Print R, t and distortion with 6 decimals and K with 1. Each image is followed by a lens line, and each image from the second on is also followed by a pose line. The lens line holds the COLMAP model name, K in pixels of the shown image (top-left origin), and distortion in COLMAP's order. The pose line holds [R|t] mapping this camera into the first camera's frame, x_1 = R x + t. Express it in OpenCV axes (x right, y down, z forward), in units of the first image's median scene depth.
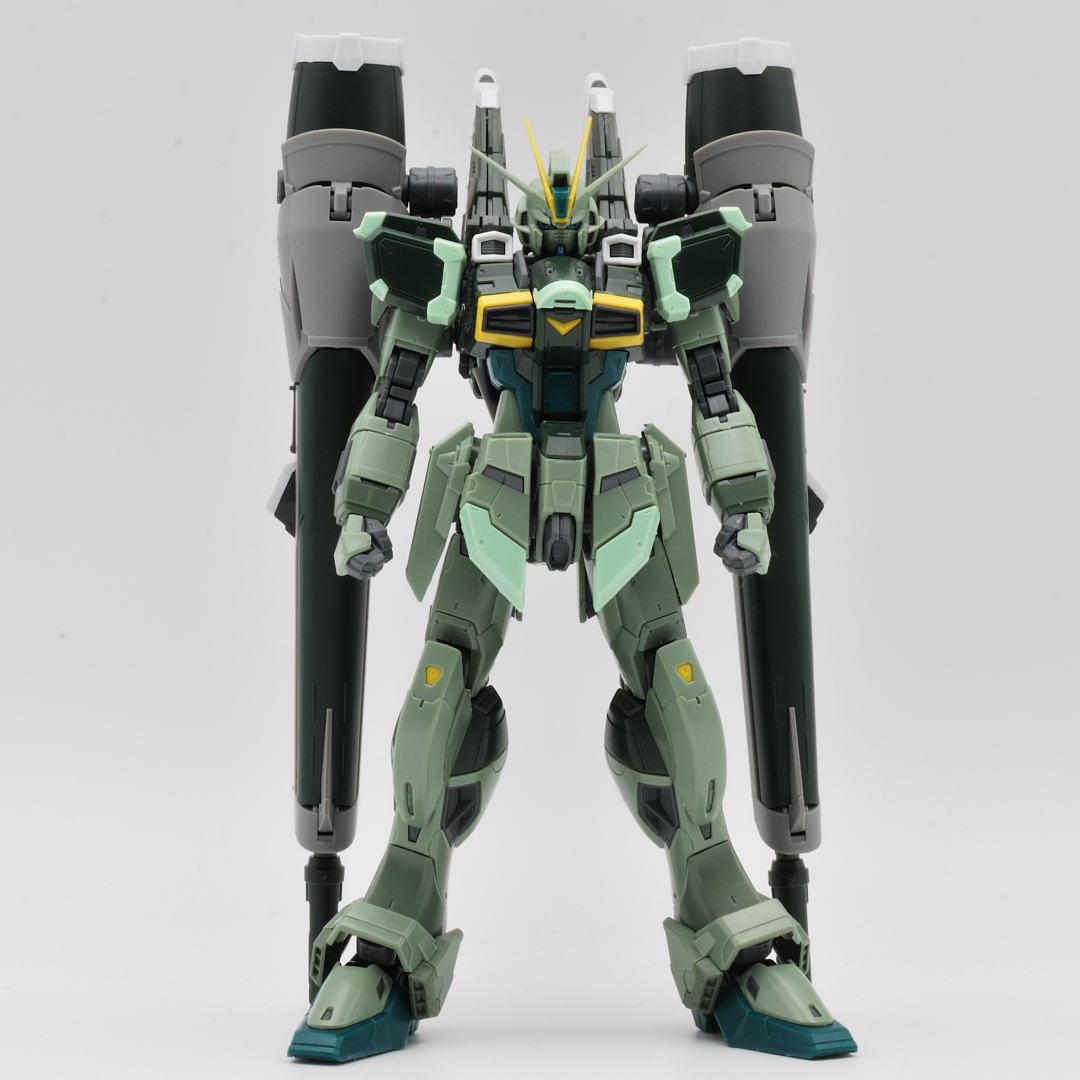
lens RADIAL K [[3079.4, 0, 540.0], [0, 3079.4, 540.0], [0, 0, 1]] dist [0.038986, -1.372932]
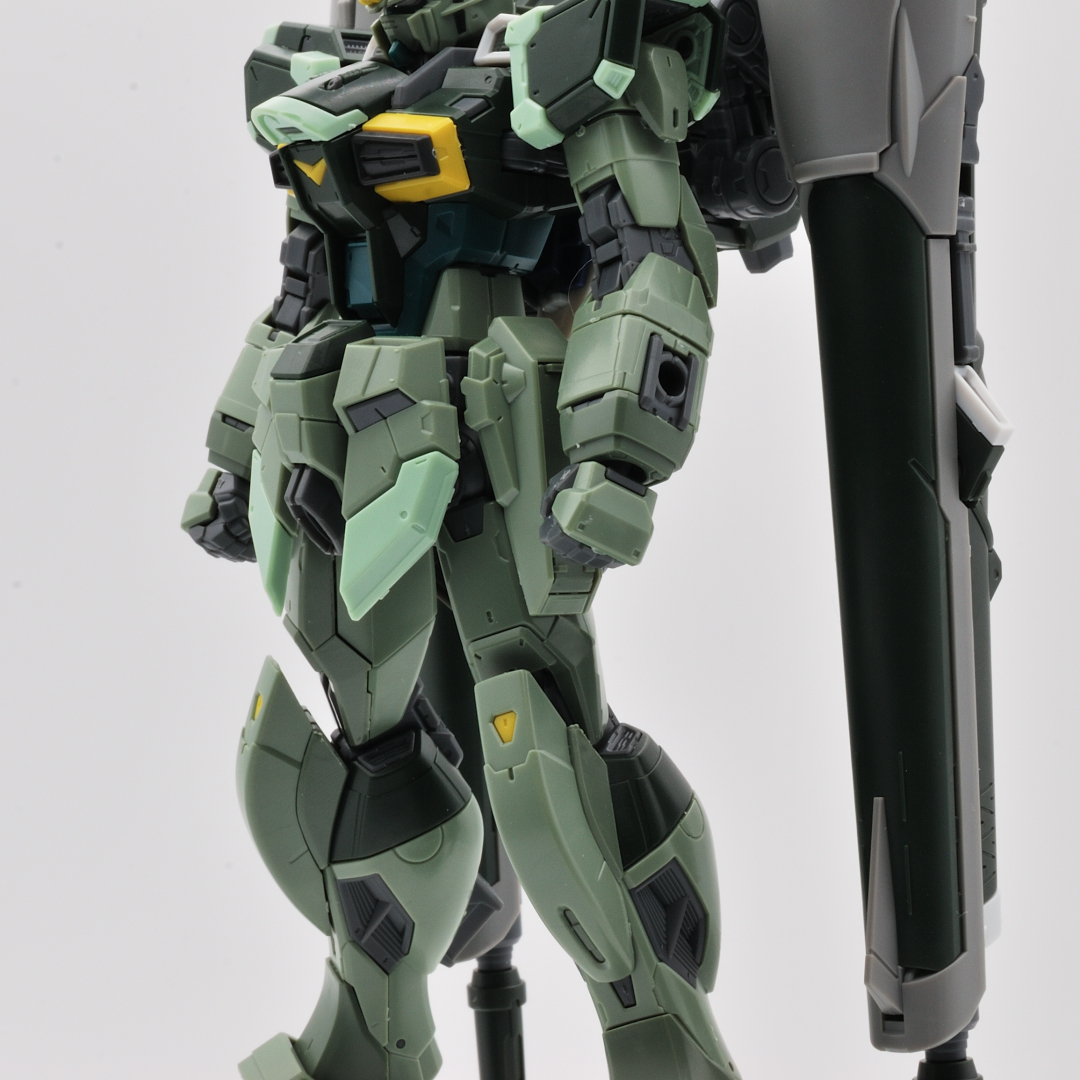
lens RADIAL K [[3295.0, 0, 537.9], [0, 3295.0, 507.7], [0, 0, 1]] dist [-0.039997, 0.868357]
pose [[0.609552, 0.005189, -0.792729, 0.558473], [-0.002324, 0.999986, 0.004759, -0.003089], [0.792742, -0.001058, 0.609556, 0.604073]]
